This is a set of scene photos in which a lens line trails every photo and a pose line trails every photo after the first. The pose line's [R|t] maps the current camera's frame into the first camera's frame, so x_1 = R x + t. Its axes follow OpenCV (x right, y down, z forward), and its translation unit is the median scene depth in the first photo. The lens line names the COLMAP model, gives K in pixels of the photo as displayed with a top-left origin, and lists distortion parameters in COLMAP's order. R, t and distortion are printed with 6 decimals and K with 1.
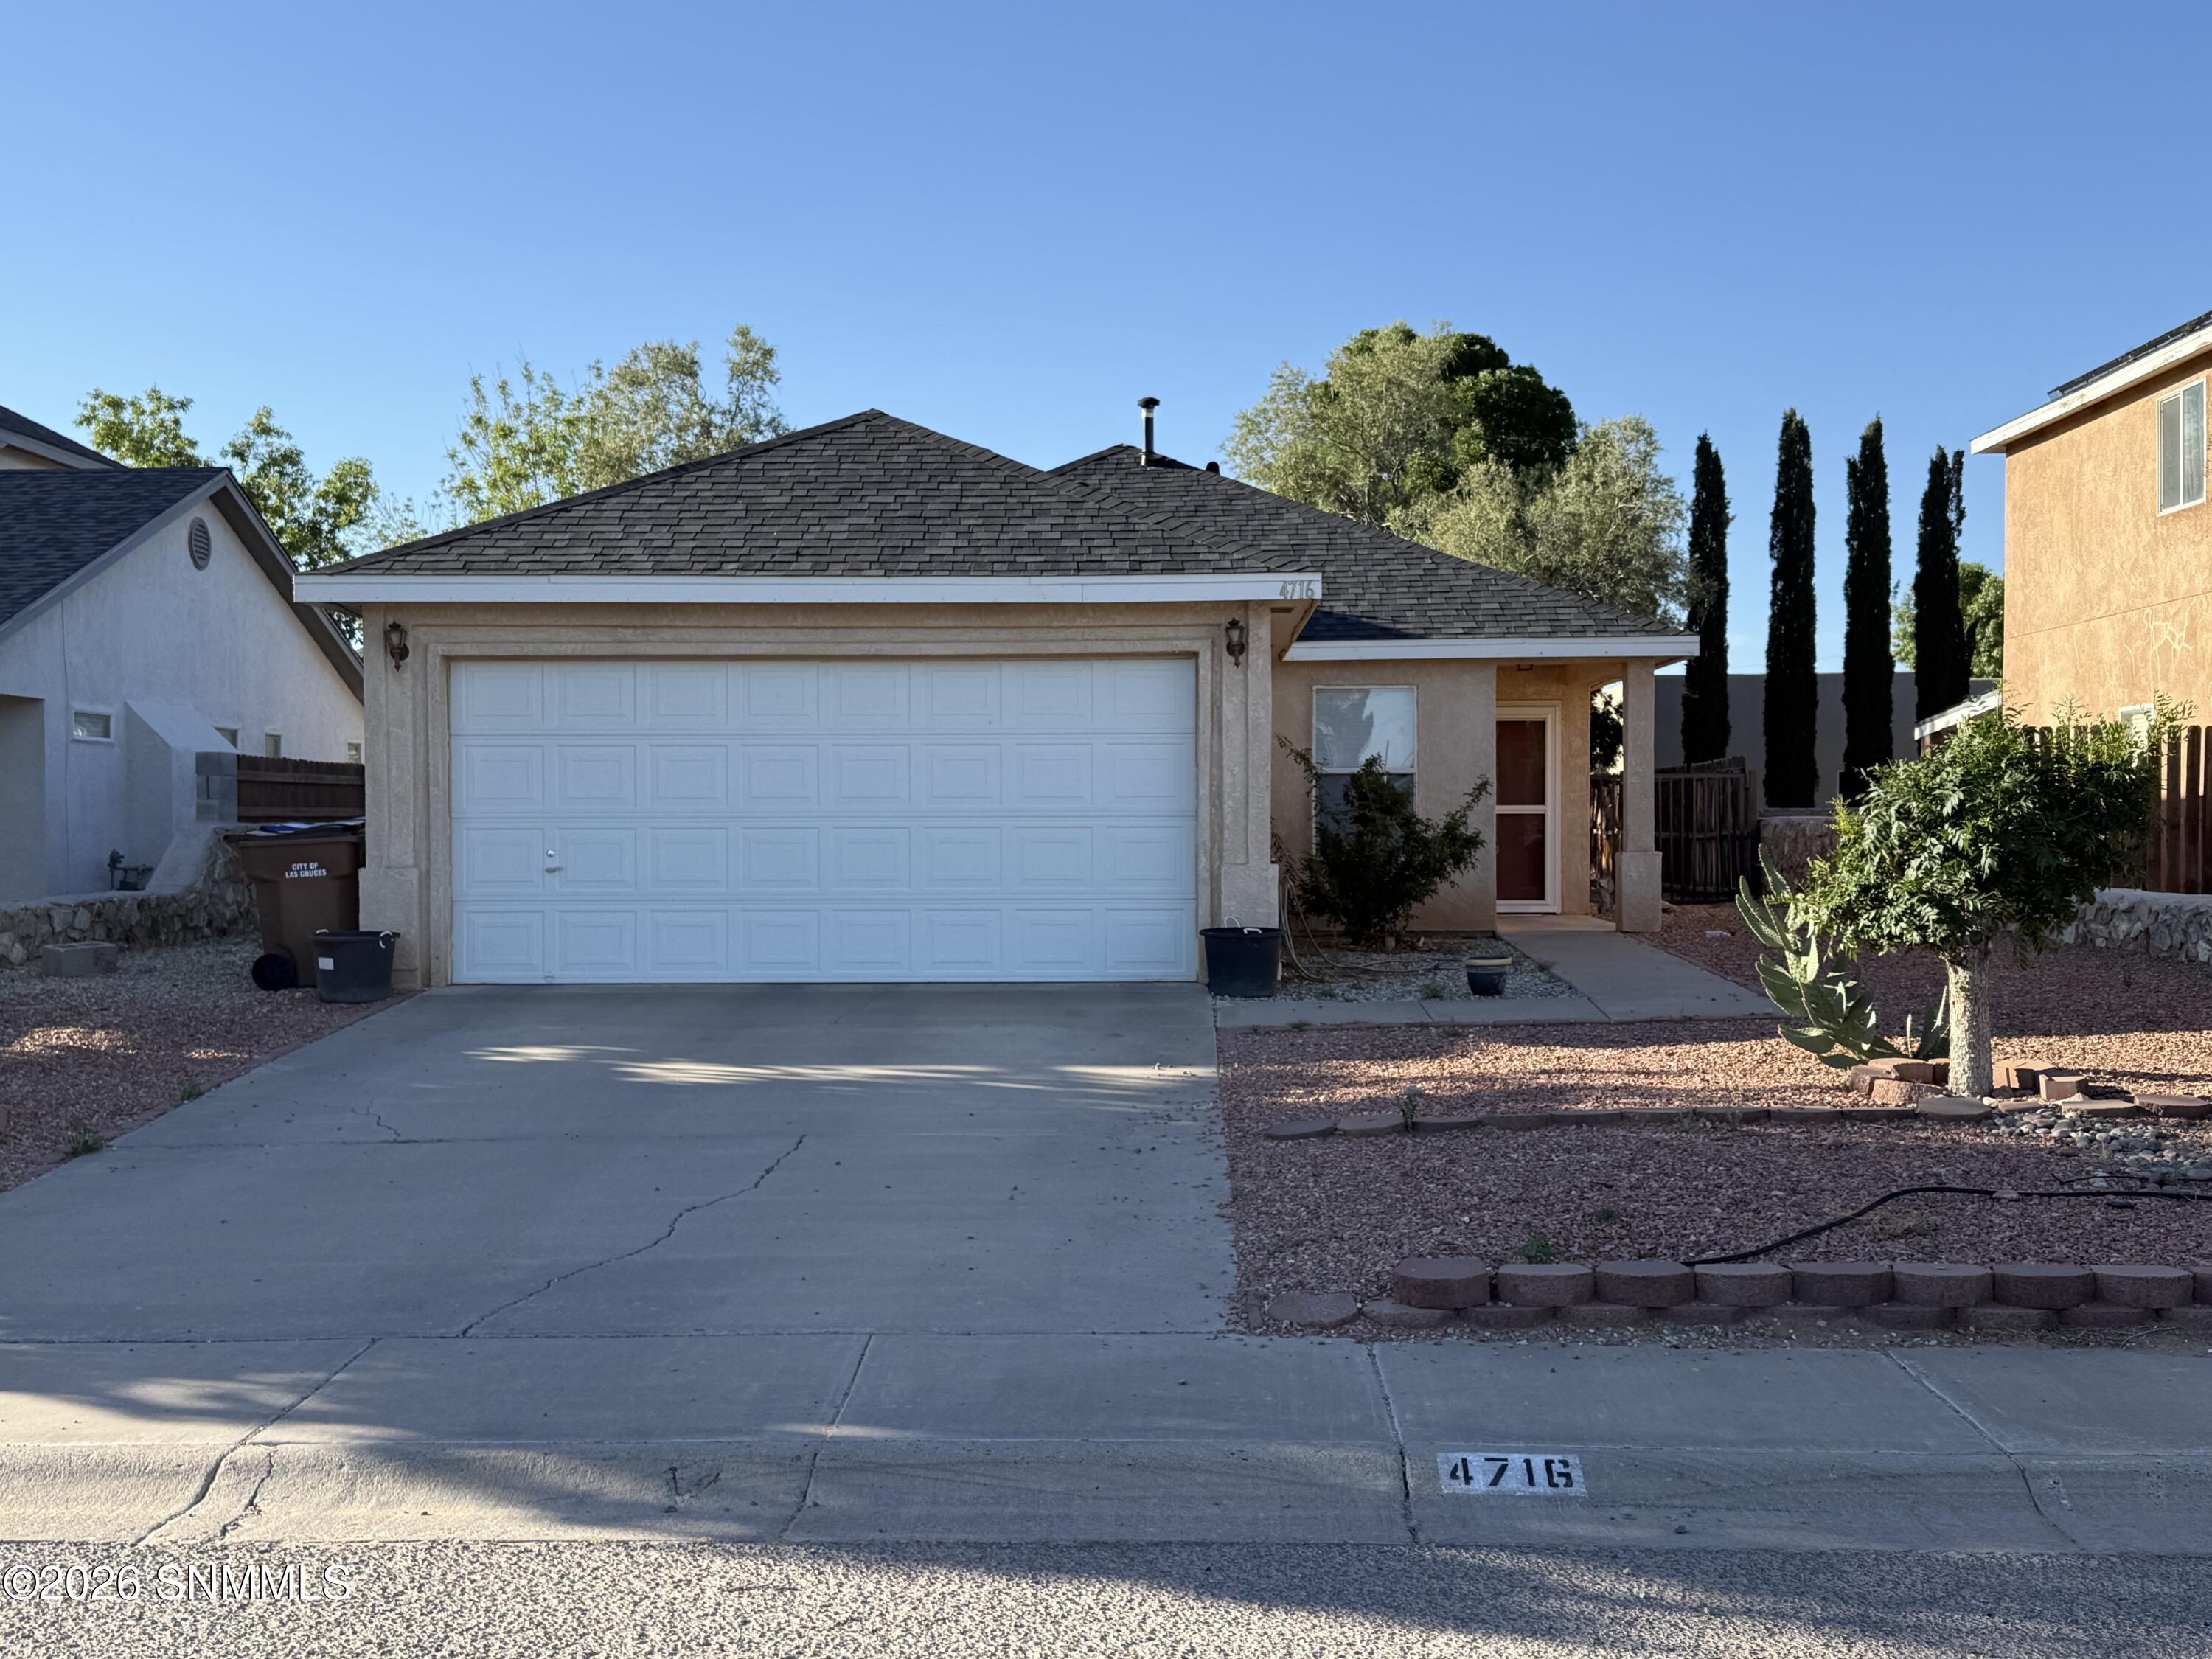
lens RADIAL K [[2367.3, 0, 1098.1], [0, 2367.3, 821.0], [0, 0, 1]] dist [0.083350, 0.000000]
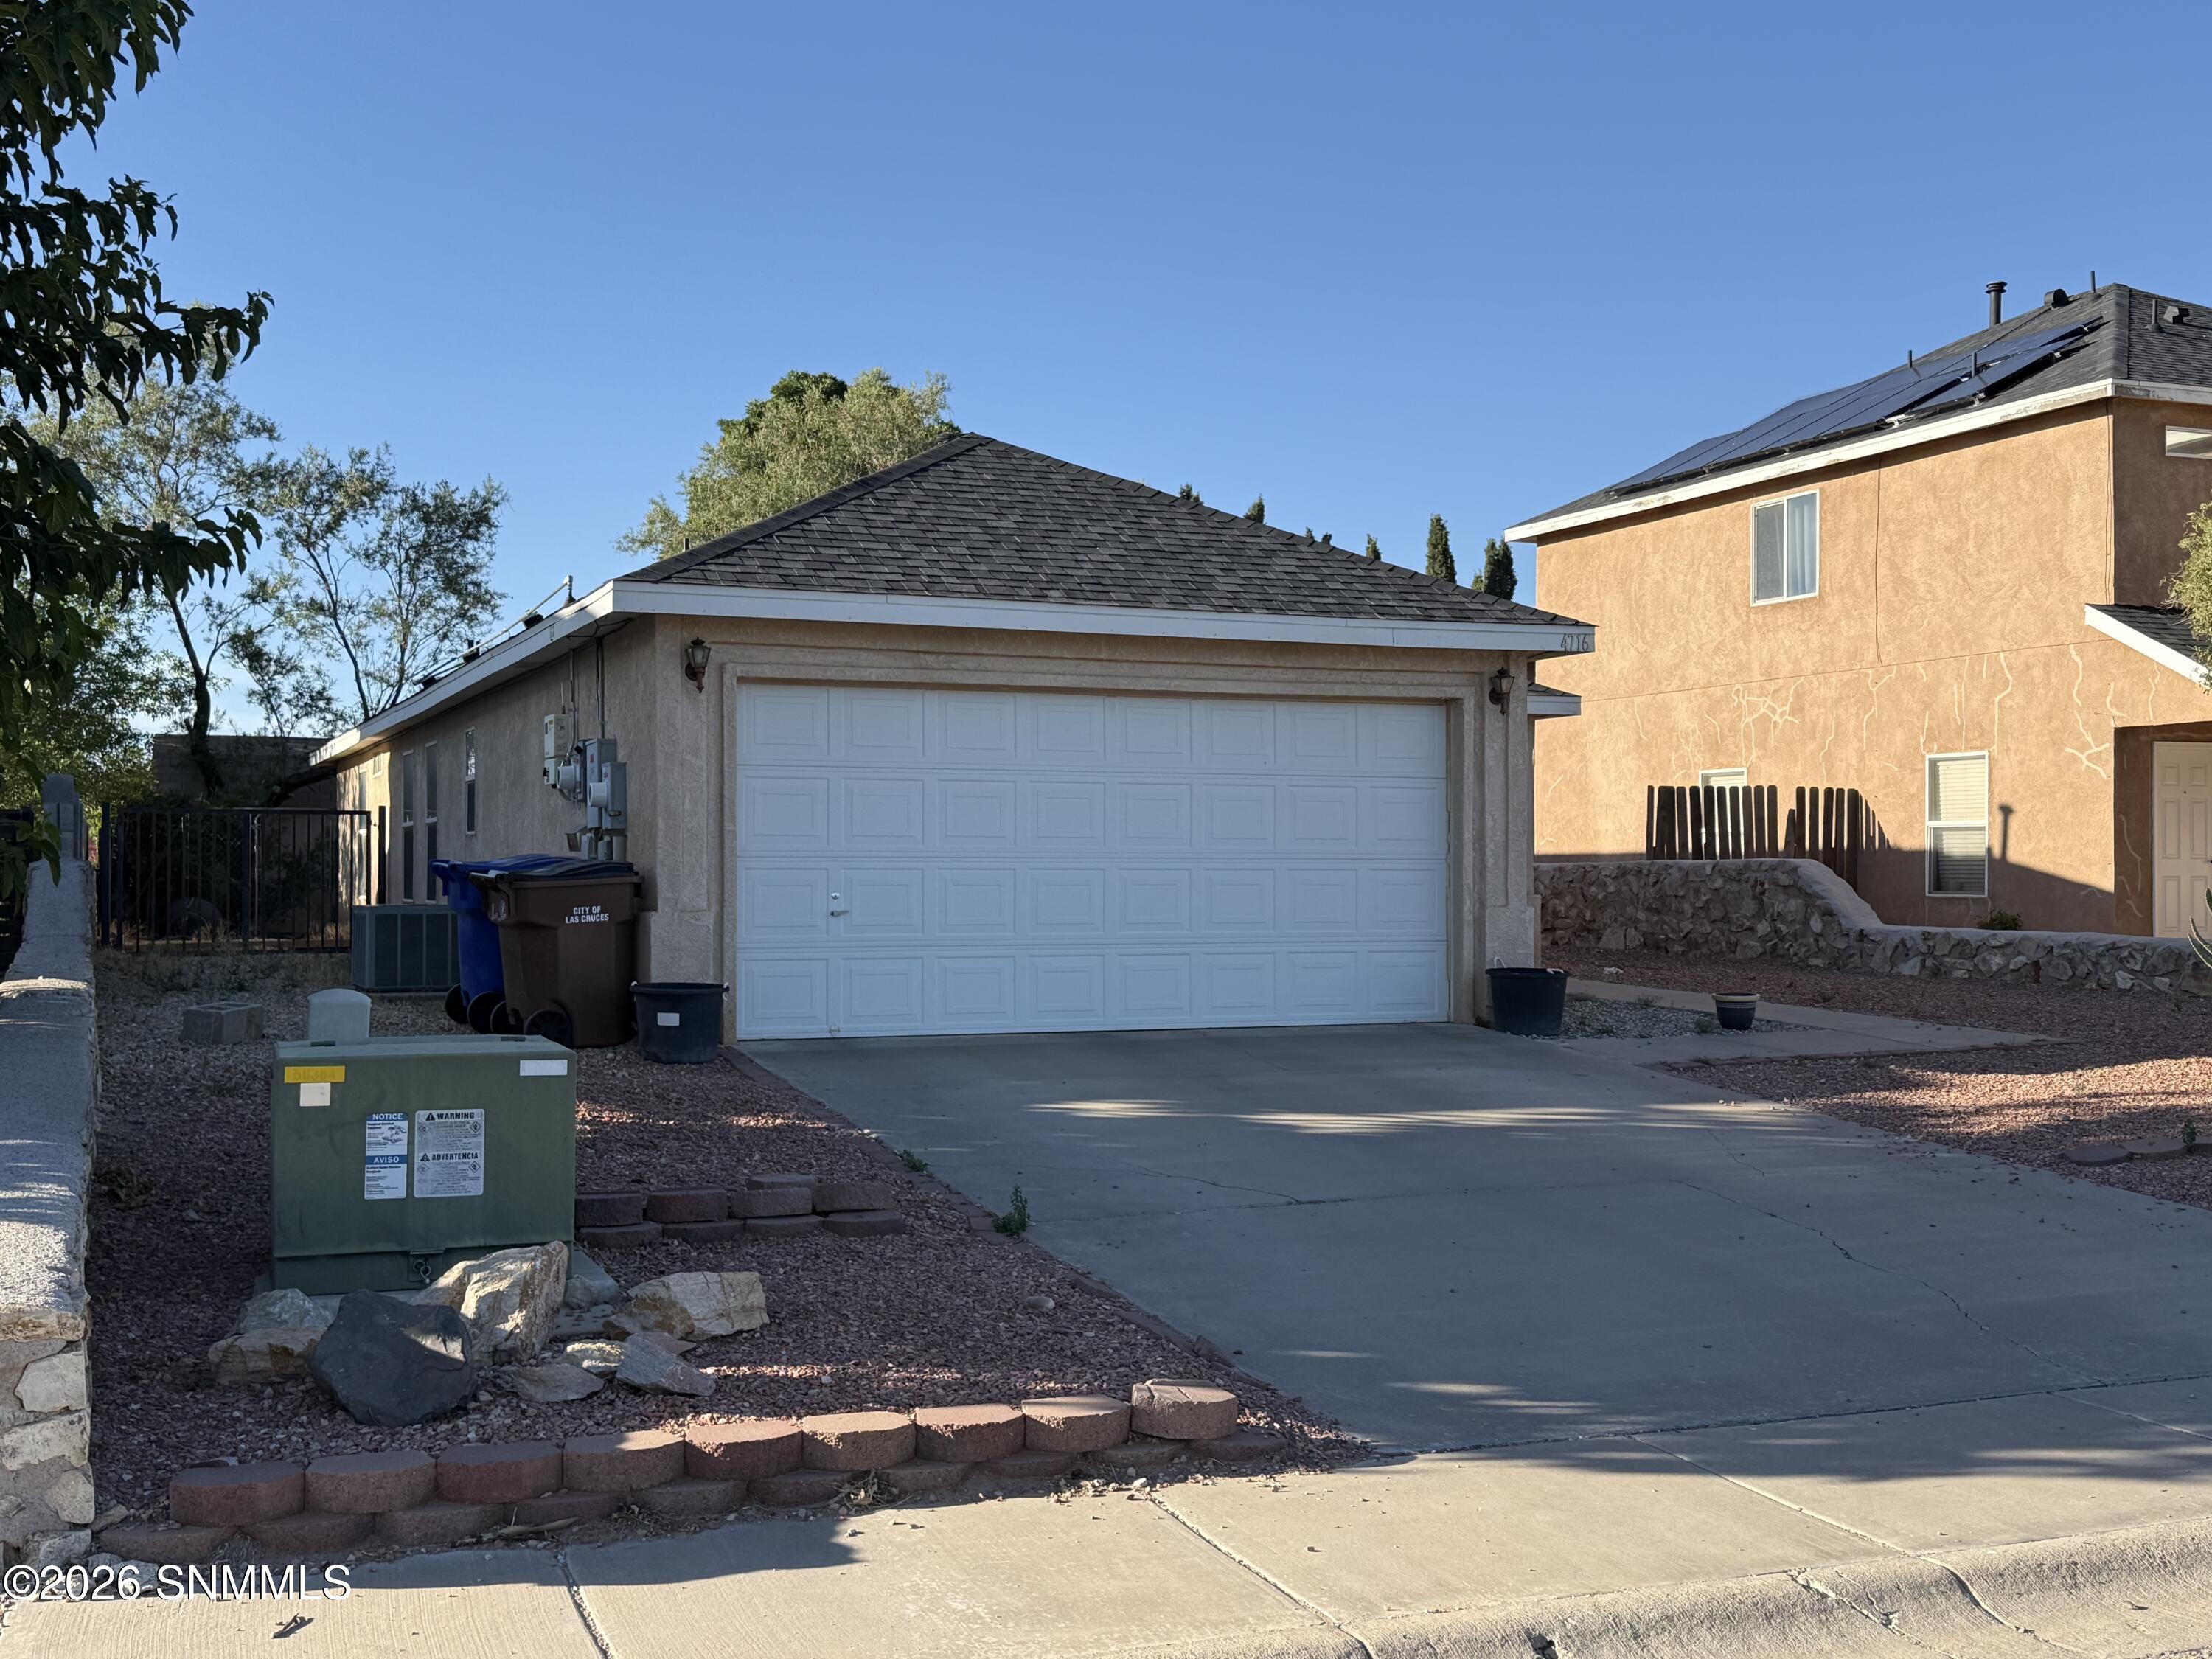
lens RADIAL K [[2367.3, 0, 1045.4], [0, 2367.3, 844.8], [0, 0, 1]] dist [0.083350, 0.000000]
pose [[0.920993, 0.008733, 0.389480, -0.324764], [-0.004867, 0.999929, -0.010910, 0.002282], [-0.389548, 0.008153, 0.920970, 0.079570]]
